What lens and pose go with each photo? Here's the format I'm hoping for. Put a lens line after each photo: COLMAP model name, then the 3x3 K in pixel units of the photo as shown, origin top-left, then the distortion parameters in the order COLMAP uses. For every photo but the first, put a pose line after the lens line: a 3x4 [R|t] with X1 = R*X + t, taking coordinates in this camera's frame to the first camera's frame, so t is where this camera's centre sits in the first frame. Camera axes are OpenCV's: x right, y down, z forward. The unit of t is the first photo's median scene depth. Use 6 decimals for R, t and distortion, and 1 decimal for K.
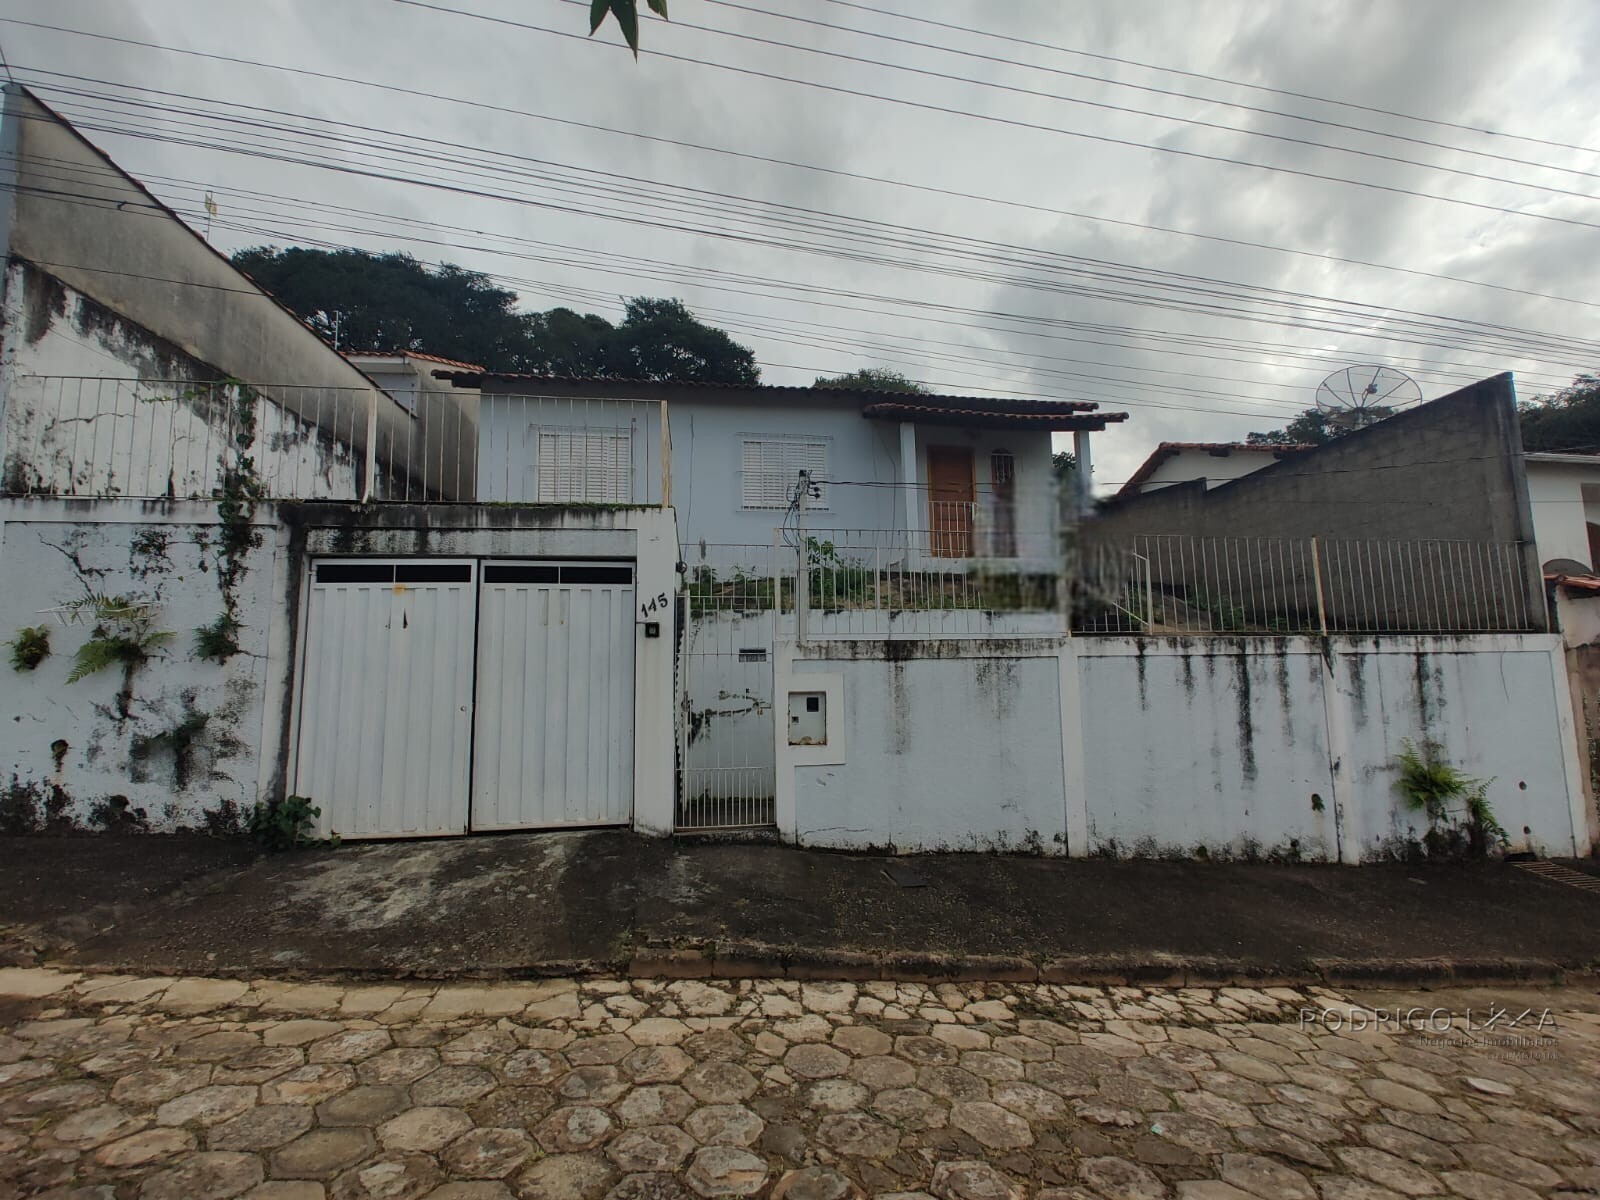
lens RADIAL K [[671.4, 0, 808.8], [0, 671.4, 604.6], [0, 0, 1]] dist [-0.001220, -0.000674]
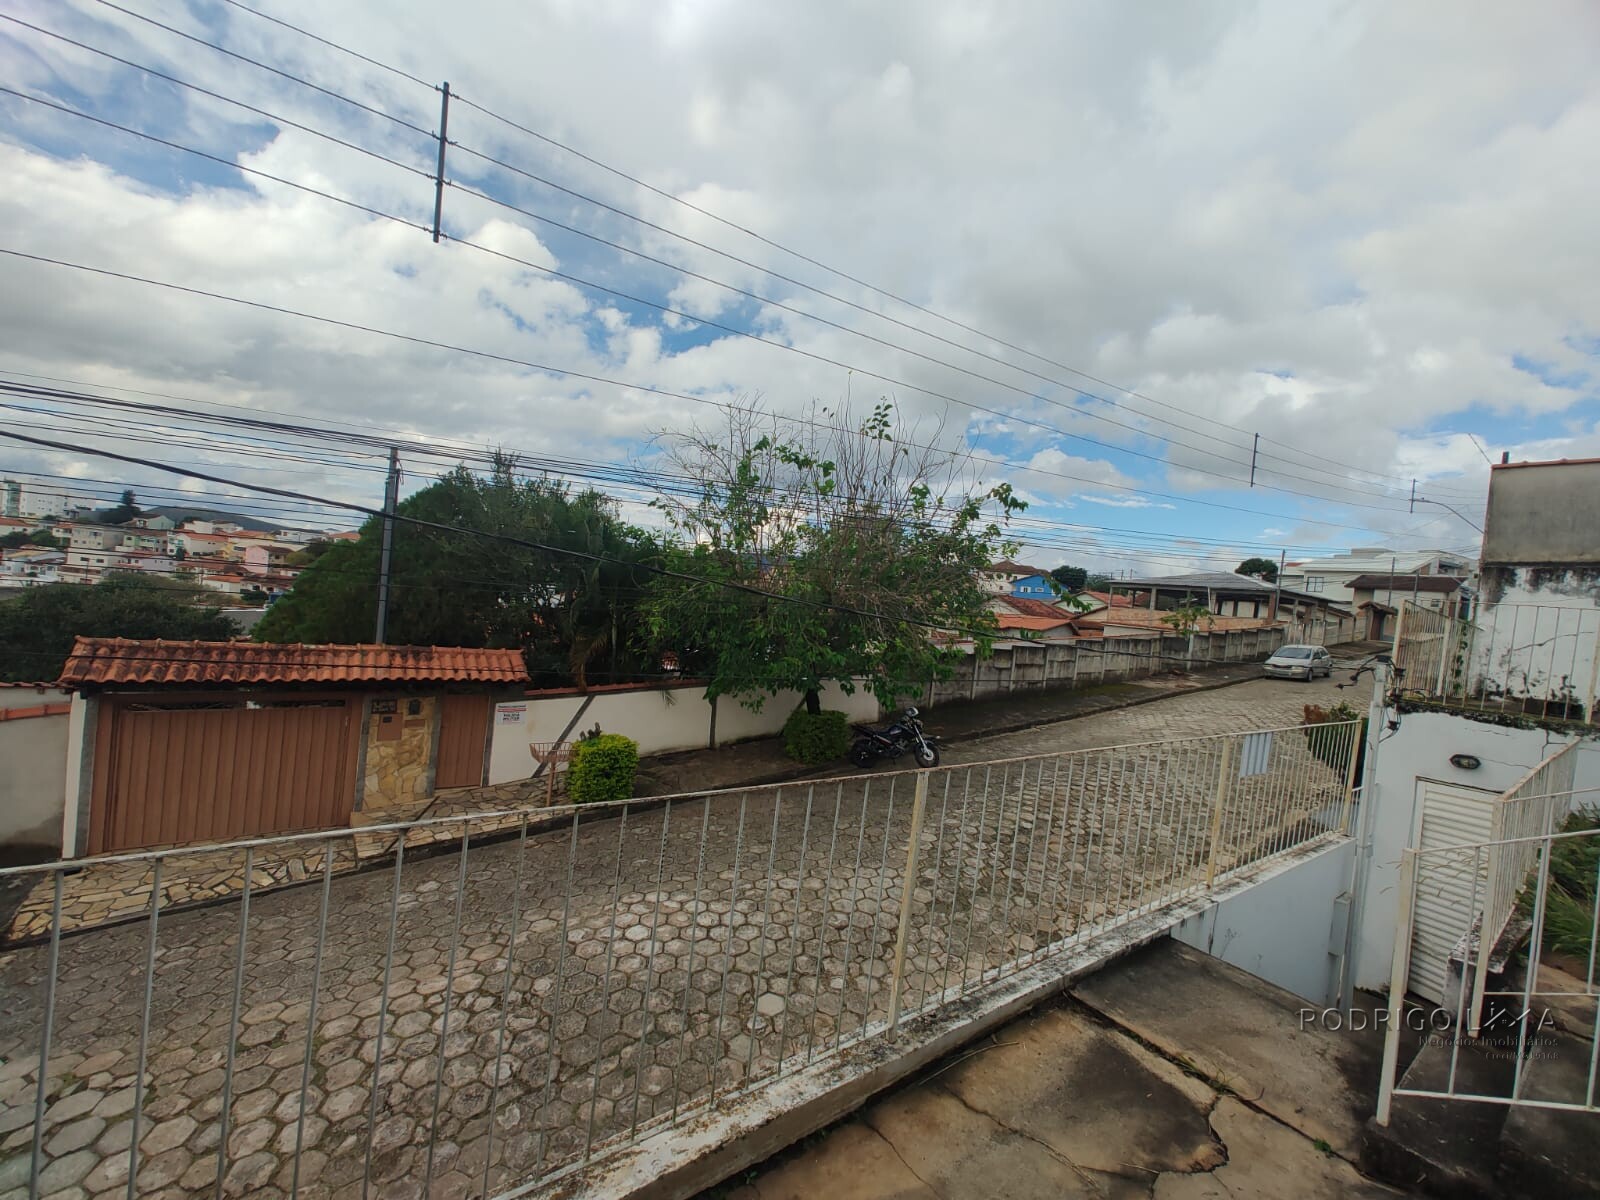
lens RADIAL K [[659.3, 0, 801.5], [0, 659.3, 616.4], [0, 0, 1]] dist [0.008860, -0.004793]
pose [[-0.877194, -0.057673, -0.476660, 0.922289], [-0.031921, 0.997568, -0.061955, -0.150818], [0.479074, -0.039131, -0.876902, 1.210571]]
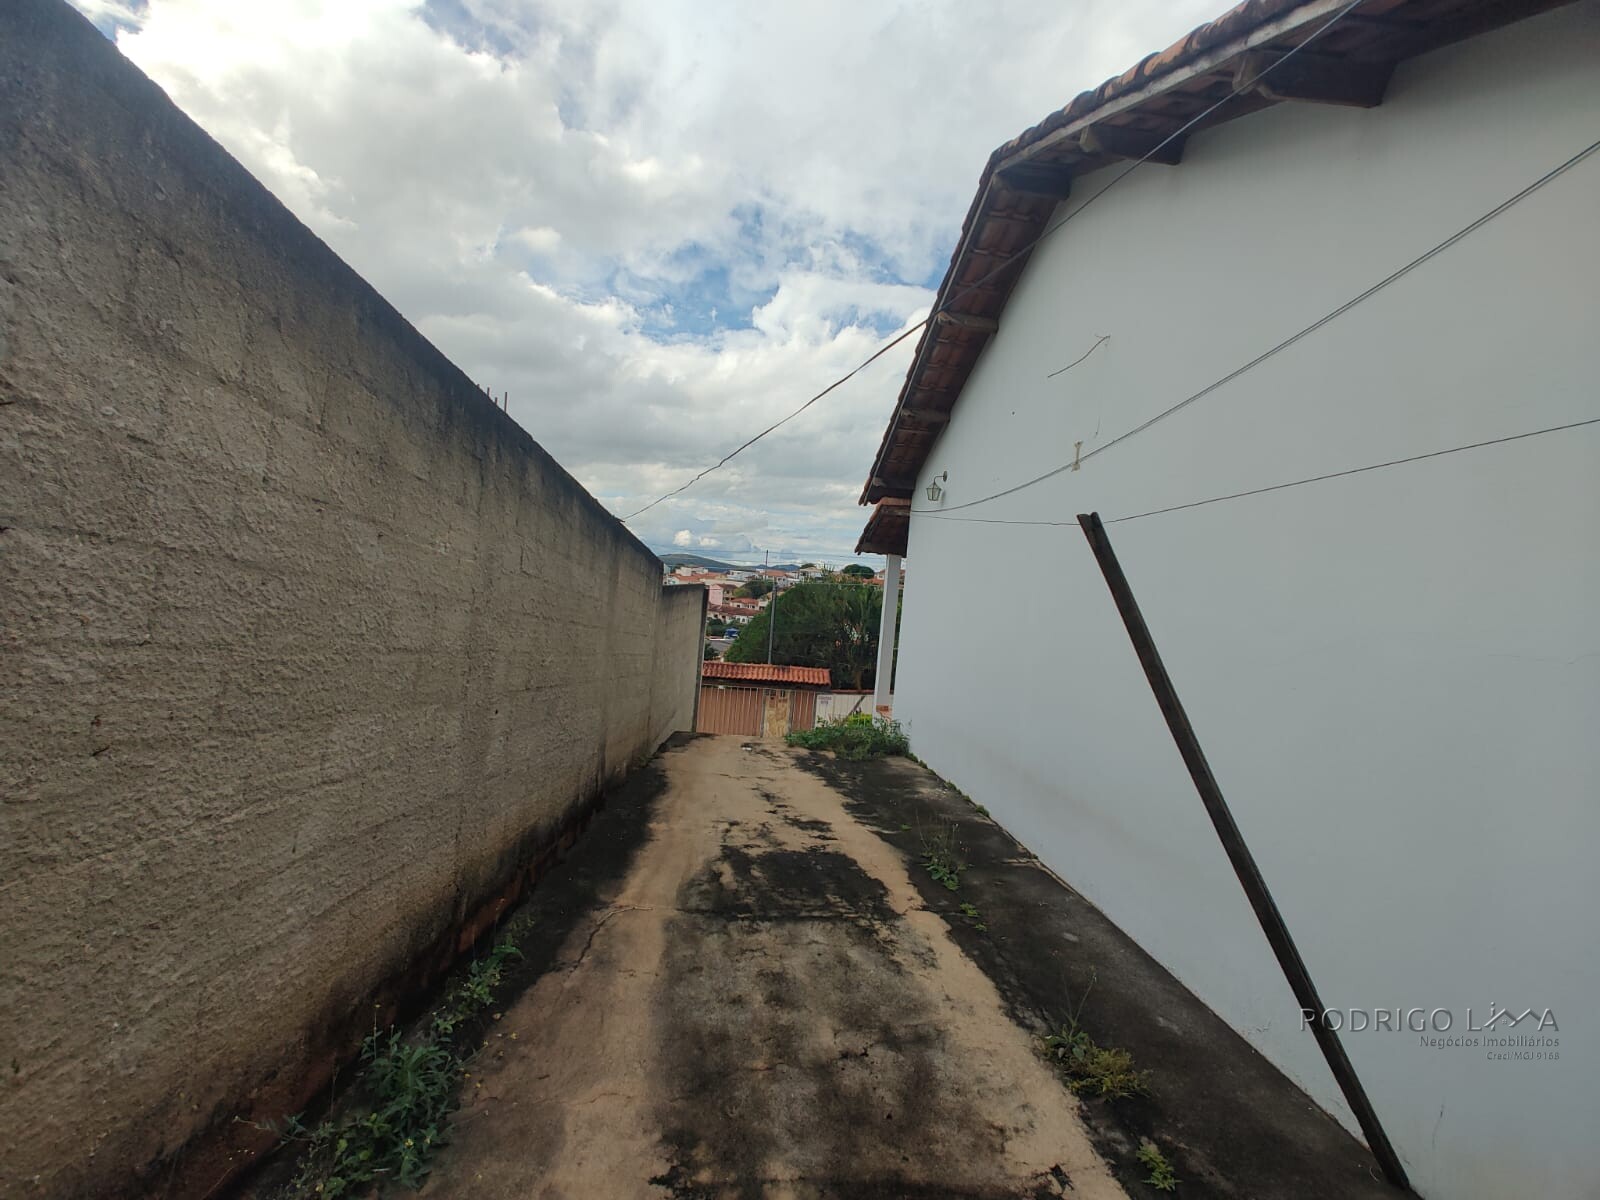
lens RADIAL K [[659.3, 0, 785.3], [0, 659.3, 607.9], [0, 0, 1]] dist [0.008860, -0.004793]
pose [[-0.994084, -0.066102, 0.086179, 0.707163], [-0.072837, 0.994329, -0.077495, -0.179286], [-0.080567, -0.083313, -0.993261, 2.710619]]
